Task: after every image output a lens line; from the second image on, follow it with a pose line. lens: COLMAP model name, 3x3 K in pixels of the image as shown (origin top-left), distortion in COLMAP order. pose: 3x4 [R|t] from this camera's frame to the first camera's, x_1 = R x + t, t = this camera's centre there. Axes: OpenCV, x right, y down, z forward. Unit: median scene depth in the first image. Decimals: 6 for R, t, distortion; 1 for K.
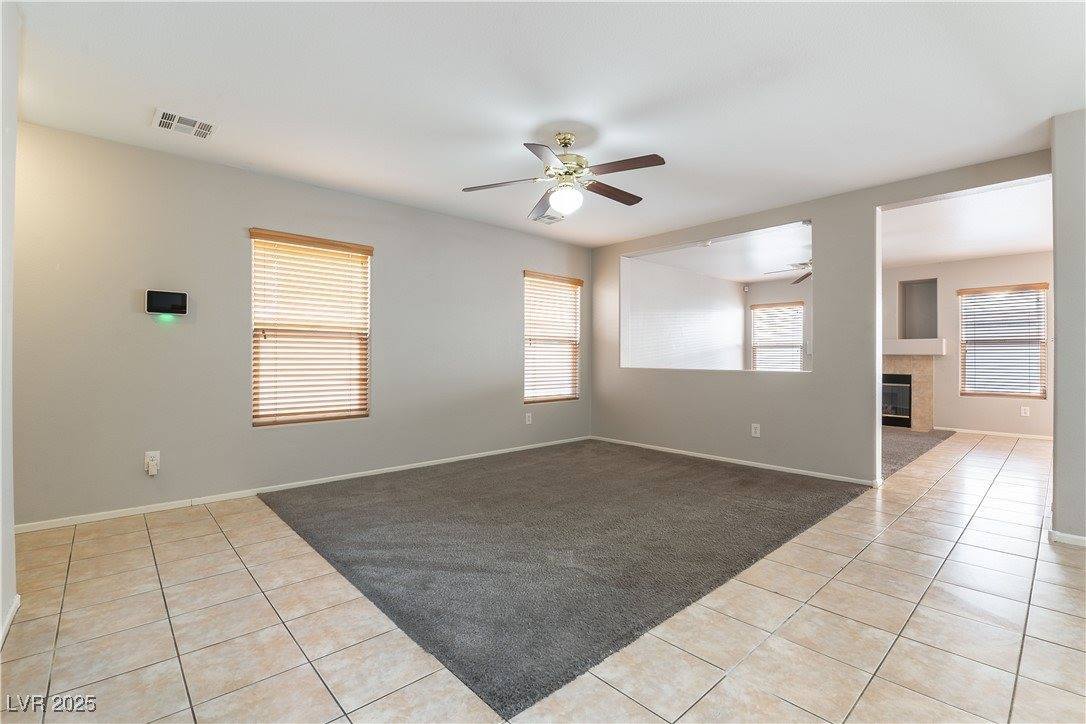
lens RADIAL K [[485.8, 0, 544.3], [0, 485.8, 355.9], [0, 0, 1]] dist [-0.000032, -0.009820]
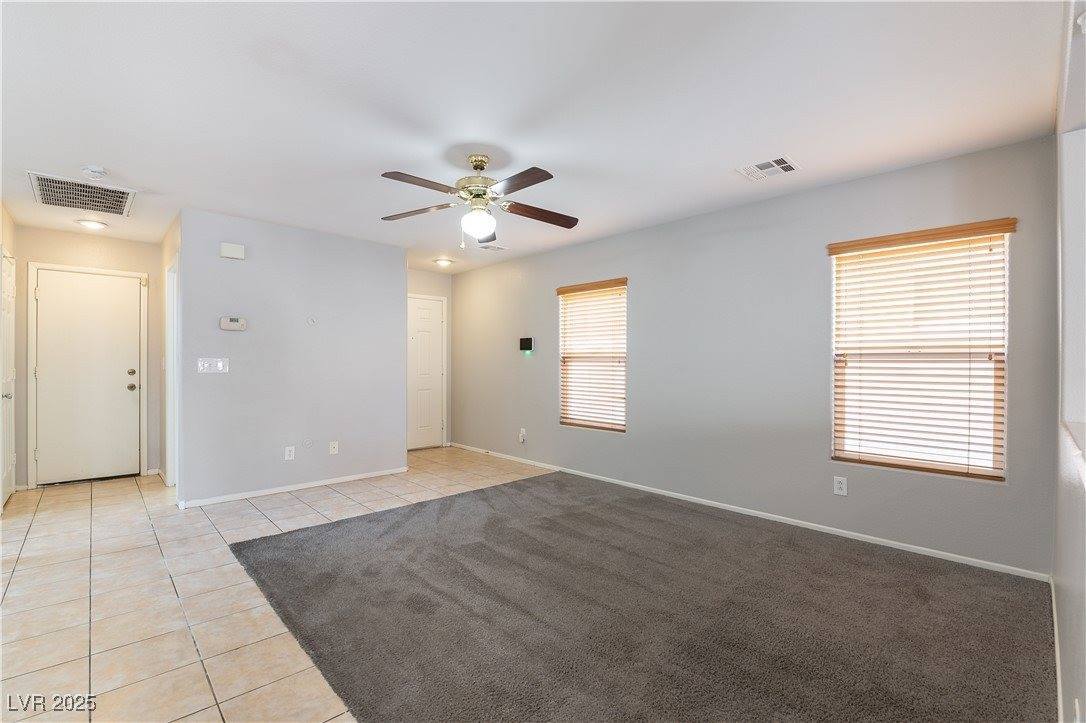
lens RADIAL K [[477.2, 0, 548.9], [0, 477.2, 363.8], [0, 0, 1]] dist [-0.013019, -0.000811]
pose [[0.025393, 0.000164, -0.999678, 0.829085], [0.000806, 1.000000, 0.000185, -0.035655], [0.999677, -0.000811, 0.025393, 0.932586]]
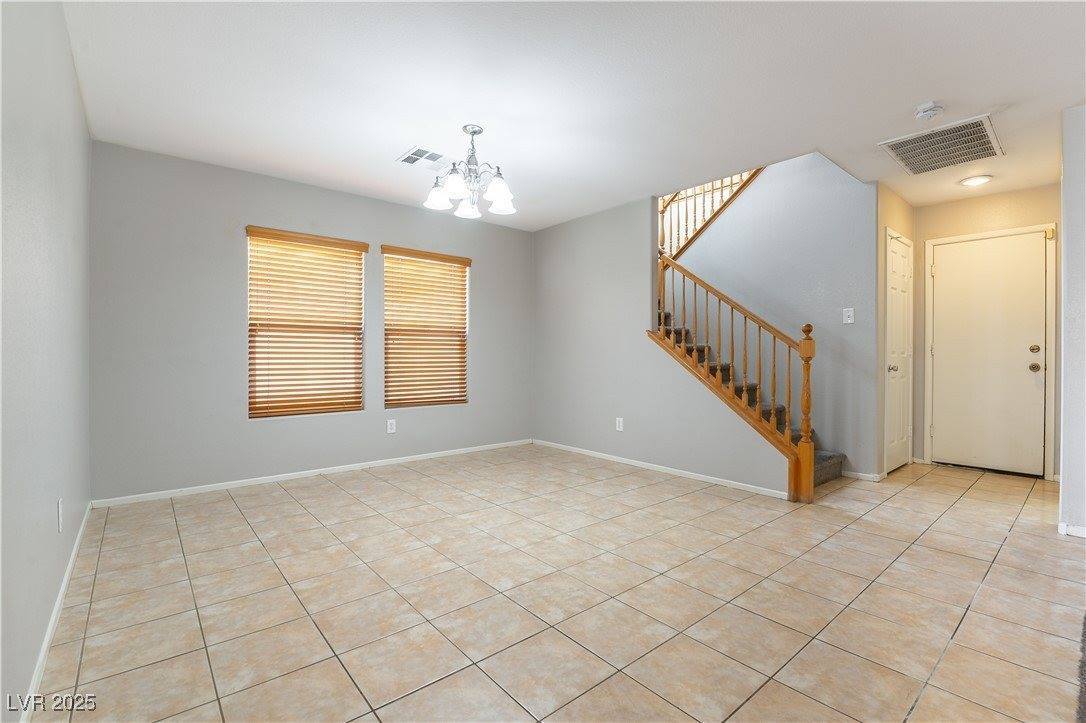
lens RADIAL K [[485.8, 0, 544.3], [0, 485.8, 355.4], [0, 0, 1]] dist [-0.000032, -0.009820]
pose [[-0.999451, -0.005092, 0.032748, 0.550514], [-0.005221, 0.999979, -0.003882, 0.012258], [-0.032728, -0.004050, -0.999456, 0.924115]]
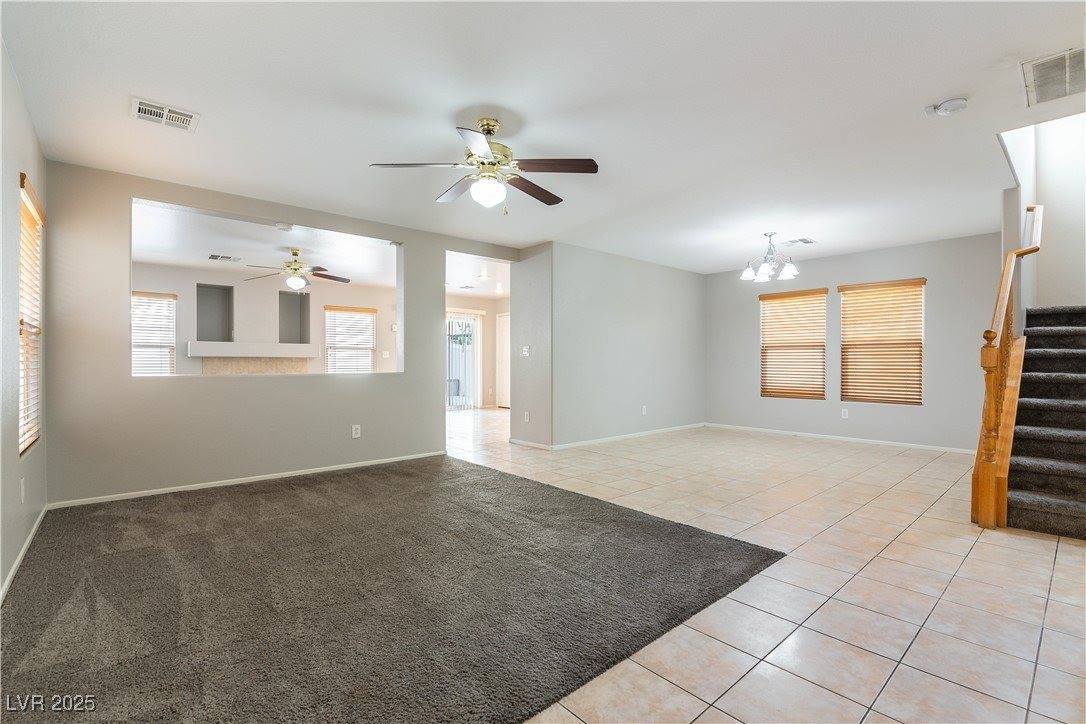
lens RADIAL K [[486.1, 0, 563.3], [0, 486.1, 357.9], [0, 0, 1]] dist [-0.001373, -0.010245]
pose [[-0.001041, 0.002894, 0.999995, -0.745026], [-0.004114, 0.999987, -0.002899, -0.000740], [-0.999991, -0.004117, -0.001029, 0.712055]]
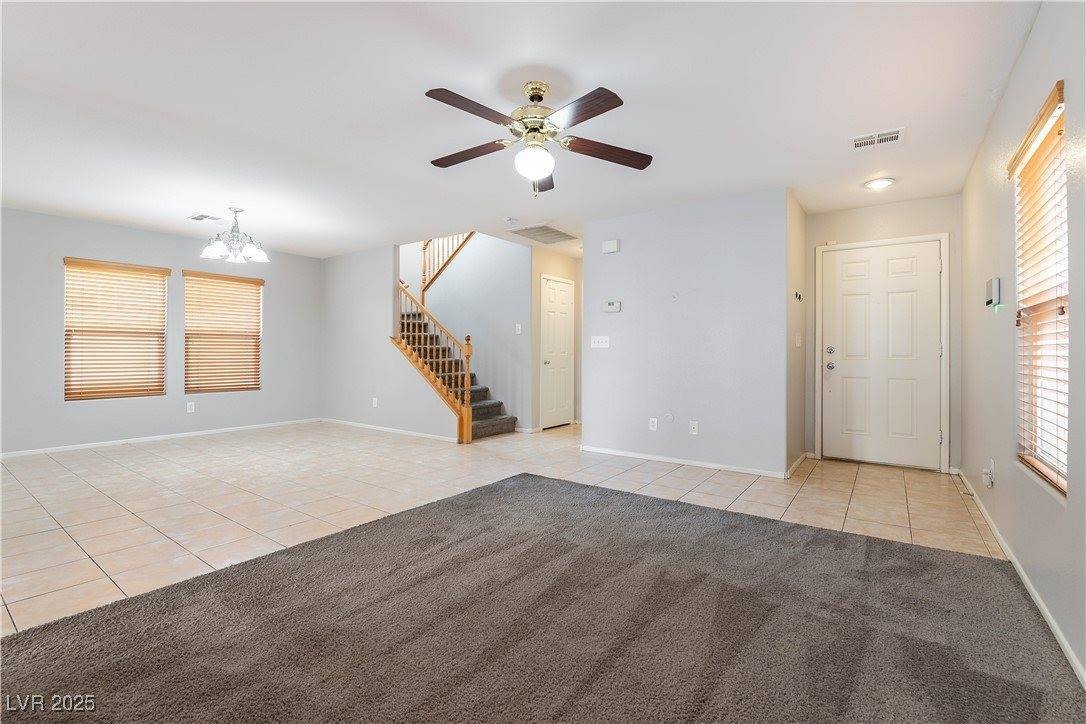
lens RADIAL K [[480.5, 0, 533.5], [0, 480.5, 348.2], [0, 0, 1]] dist [0.001464, -0.012392]
pose [[-0.979395, -0.008407, -0.201778, 0.179321], [-0.005975, 0.999902, -0.012664, 0.004774], [0.201865, -0.011197, -0.979349, 1.508474]]
